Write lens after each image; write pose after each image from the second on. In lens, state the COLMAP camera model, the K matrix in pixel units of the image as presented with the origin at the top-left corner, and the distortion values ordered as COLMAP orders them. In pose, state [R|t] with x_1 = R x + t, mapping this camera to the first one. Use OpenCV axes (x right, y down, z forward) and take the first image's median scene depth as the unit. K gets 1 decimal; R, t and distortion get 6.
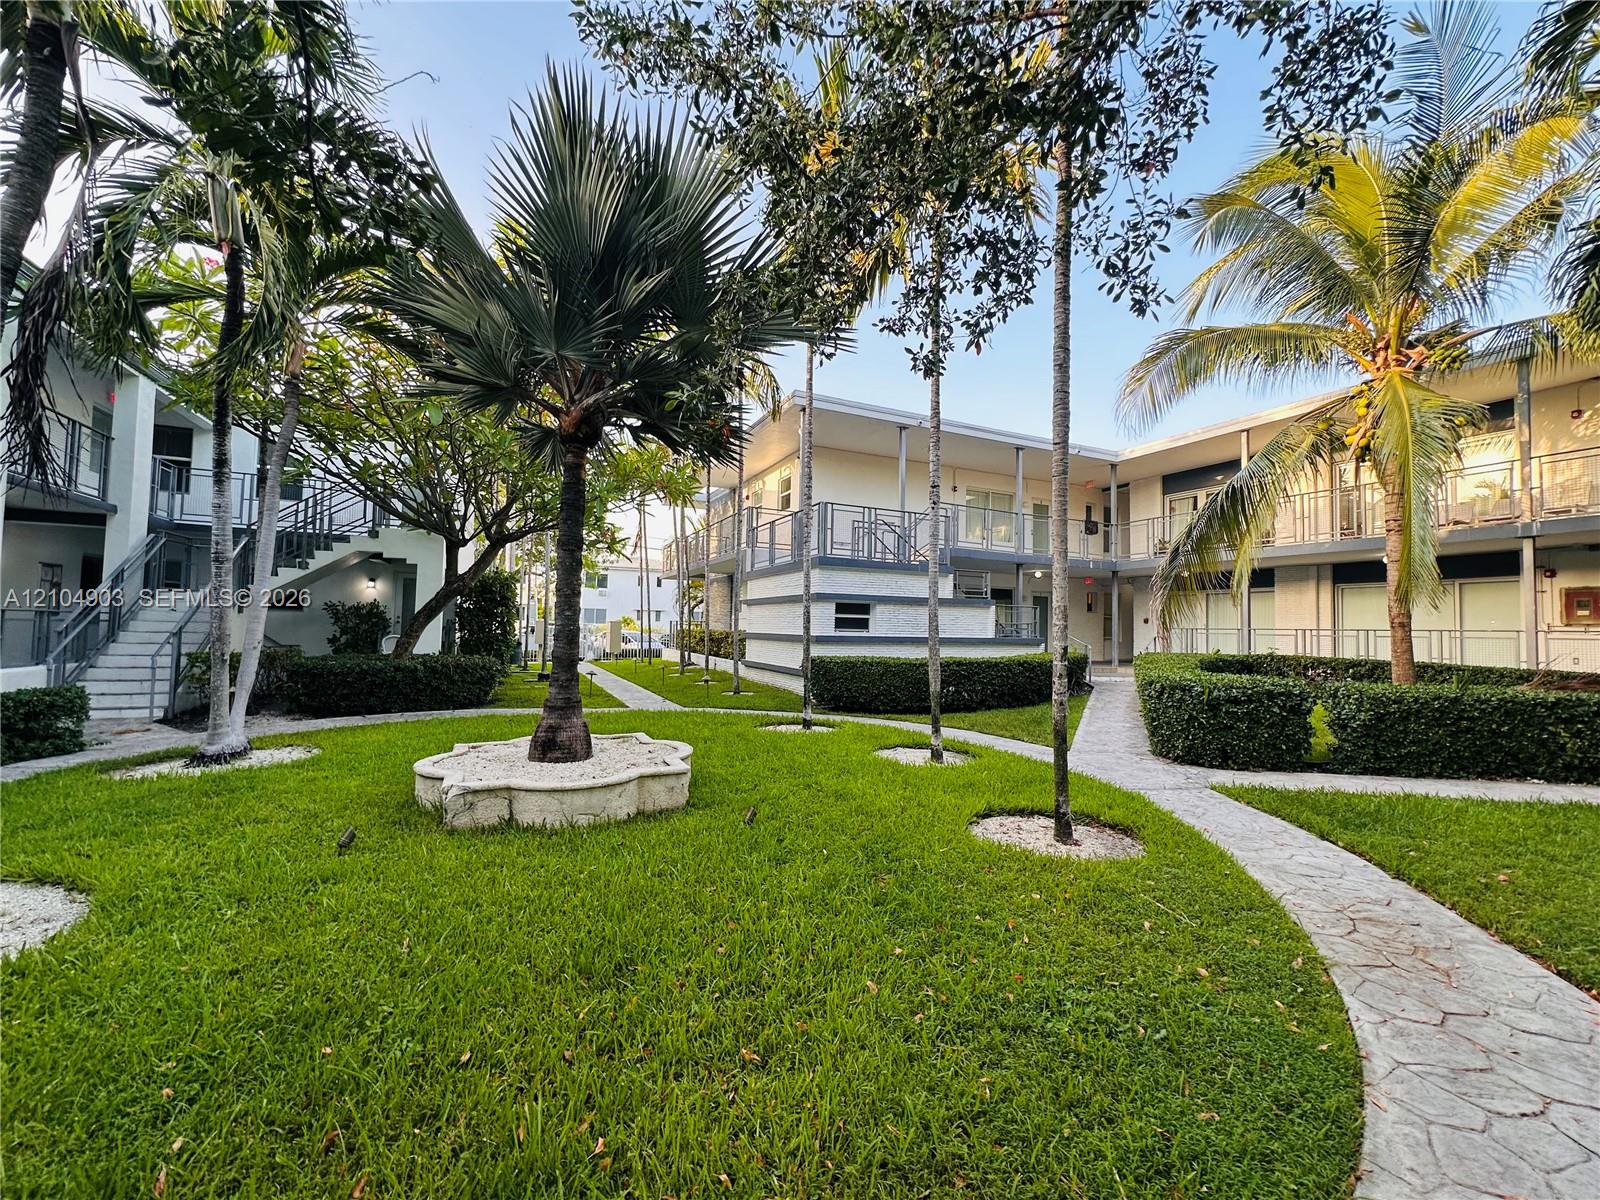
lens RADIAL K [[638.6, 0, 800.0], [0, 638.6, 600.0], [0, 0, 1]] dist [-0.003203, 0.000642]
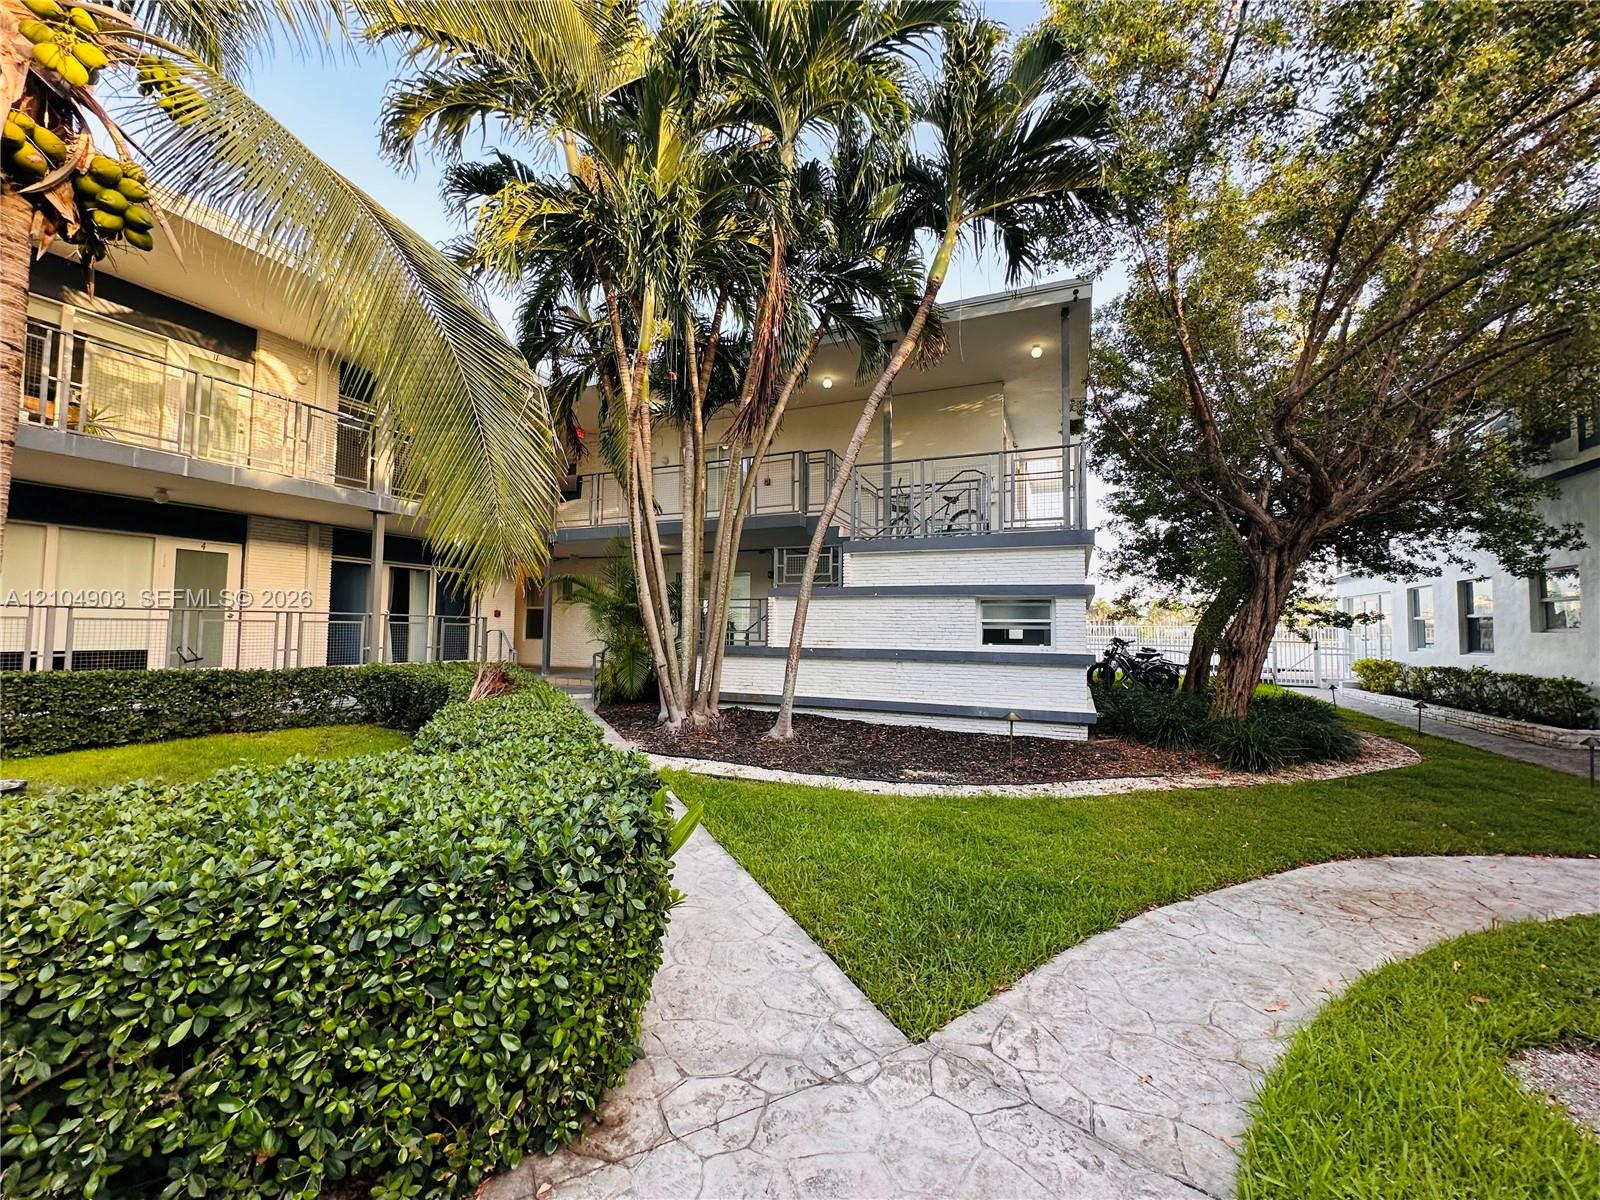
lens RADIAL K [[638.6, 0, 800.0], [0, 638.6, 600.0], [0, 0, 1]] dist [-0.003203, 0.000642]
pose [[-0.672717, 0.007200, 0.739864, 0.395709], [-0.054841, 0.996717, -0.059564, 0.057965], [-0.737864, -0.080645, -0.670114, 1.293121]]
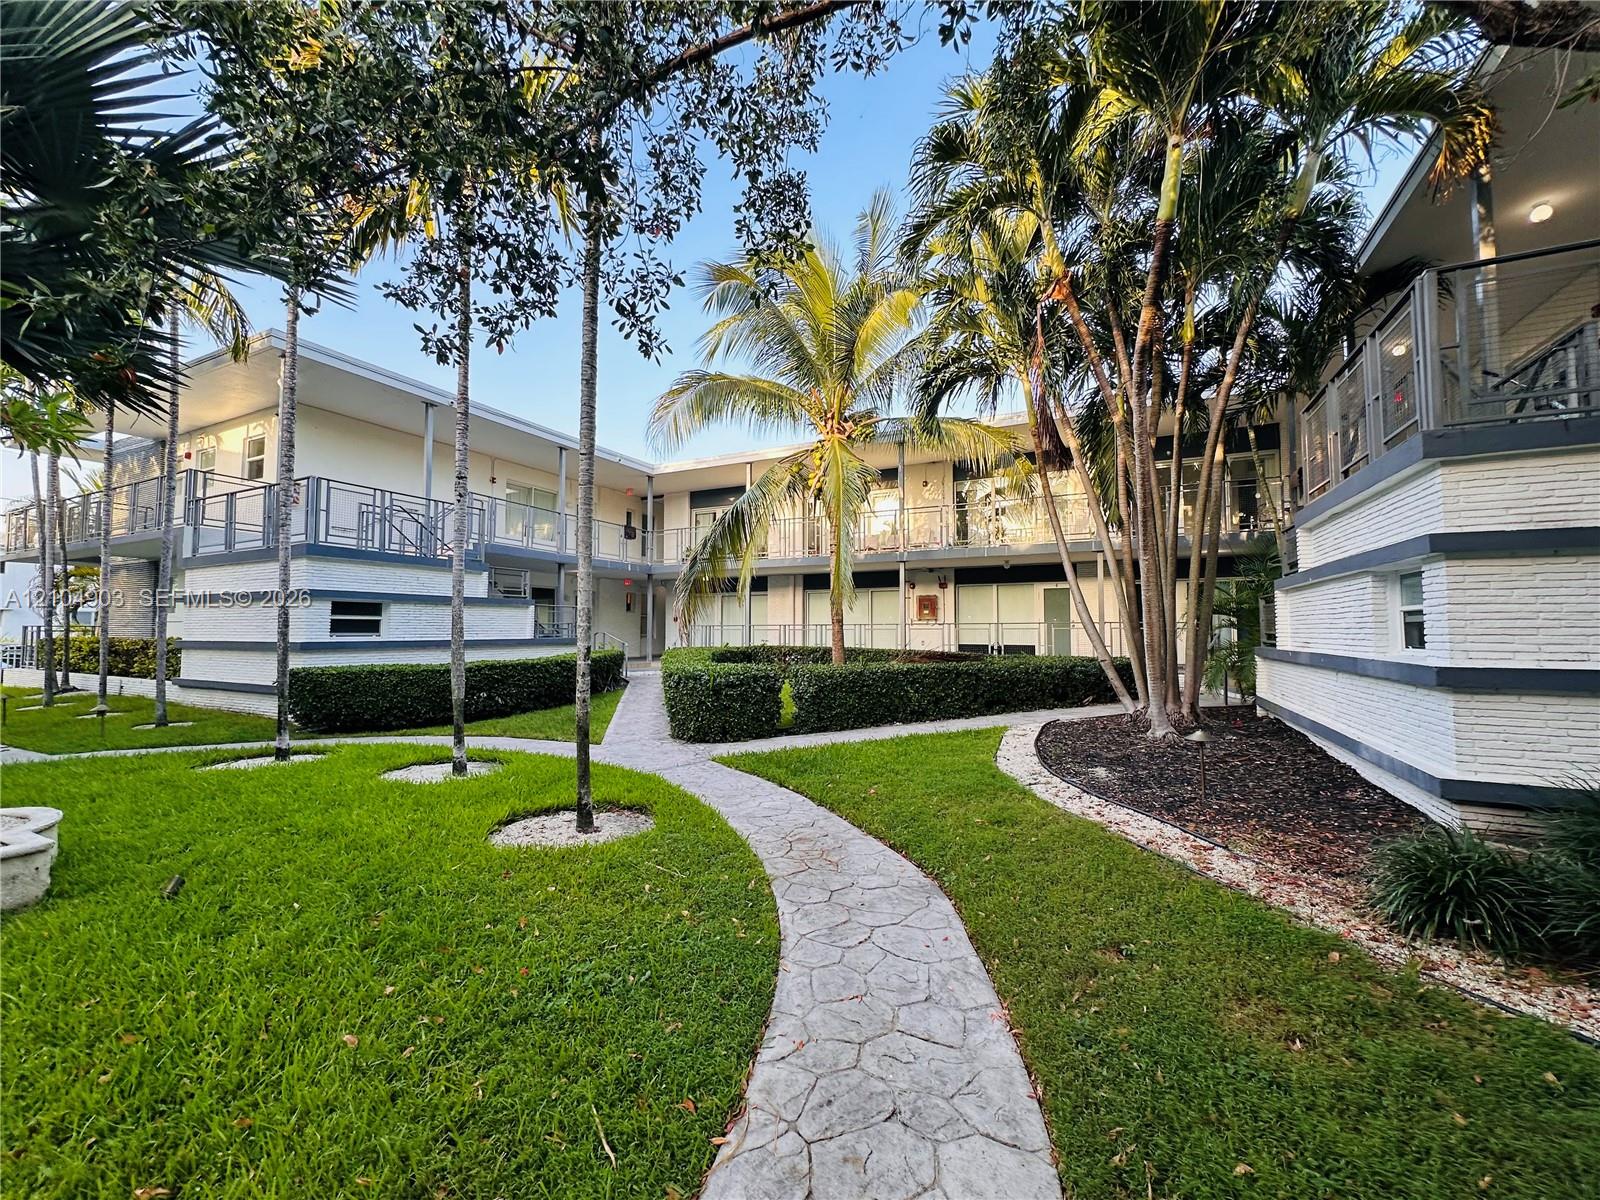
lens RADIAL K [[638.6, 0, 800.0], [0, 638.6, 600.0], [0, 0, 1]] dist [-0.003203, 0.000642]
pose [[0.776529, 0.010012, 0.630002, 0.014149], [-0.011222, 0.999935, -0.002060, -0.004570], [-0.629982, -0.005471, 0.776591, -0.032435]]
